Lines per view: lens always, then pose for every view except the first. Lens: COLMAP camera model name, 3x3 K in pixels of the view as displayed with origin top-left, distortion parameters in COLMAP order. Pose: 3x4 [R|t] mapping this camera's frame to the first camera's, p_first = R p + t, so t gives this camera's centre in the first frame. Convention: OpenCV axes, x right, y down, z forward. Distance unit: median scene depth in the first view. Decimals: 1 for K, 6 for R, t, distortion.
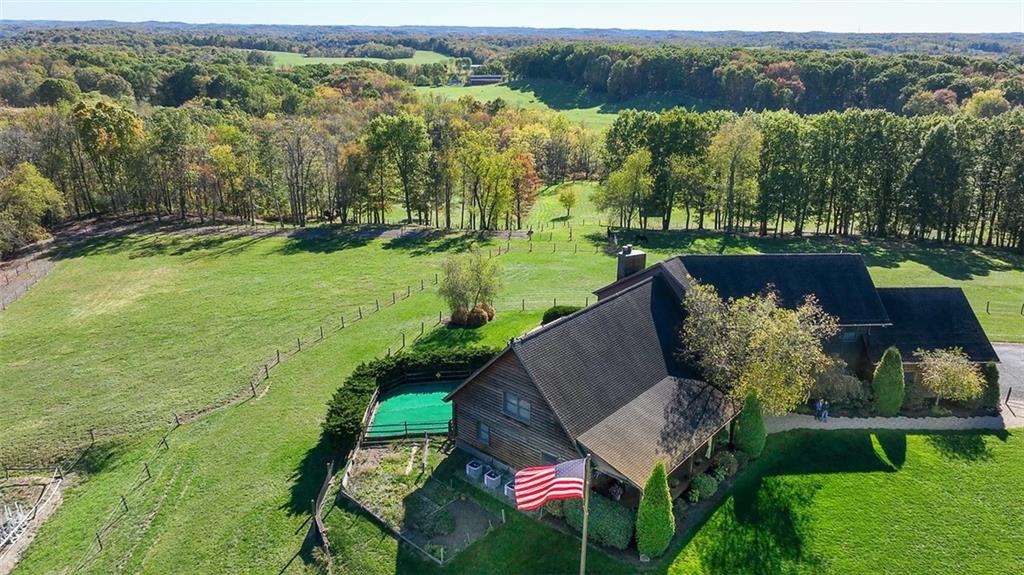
lens RADIAL K [[722.5, 0, 512.0], [0, 722.5, 287.5], [0, 0, 1]] dist [-0.006582, 0.029432]
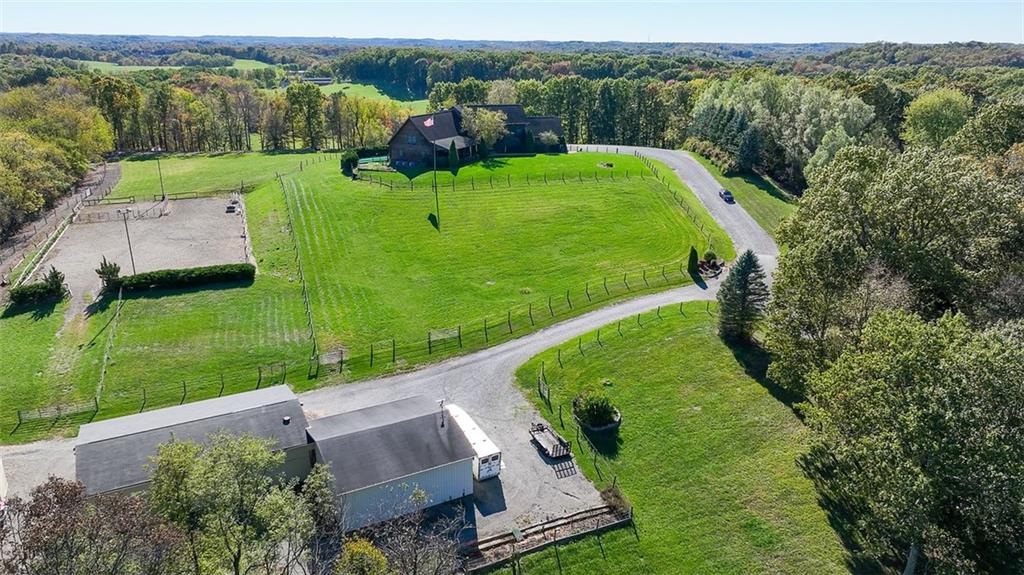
lens RADIAL K [[722.5, 0, 512.0], [0, 722.5, 287.5], [0, 0, 1]] dist [-0.006582, 0.029432]
pose [[0.970772, -0.079048, 0.226611, -0.029276], [0.081883, 0.996637, -0.003122, 0.074121], [-0.225602, 0.021586, 0.973980, -0.192985]]
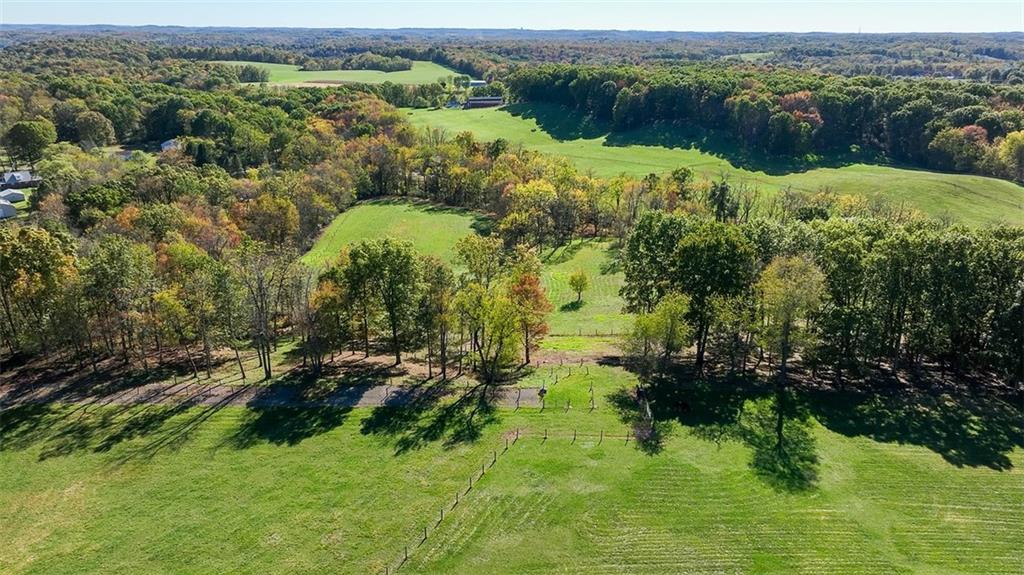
lens RADIAL K [[722.5, 0, 512.0], [0, 722.5, 287.5], [0, 0, 1]] dist [-0.006582, 0.029432]
pose [[0.999985, -0.005496, -0.000389, -0.002268], [0.005496, 0.999984, -0.001369, -0.050490], [0.000397, 0.001367, 0.999999, 0.045758]]
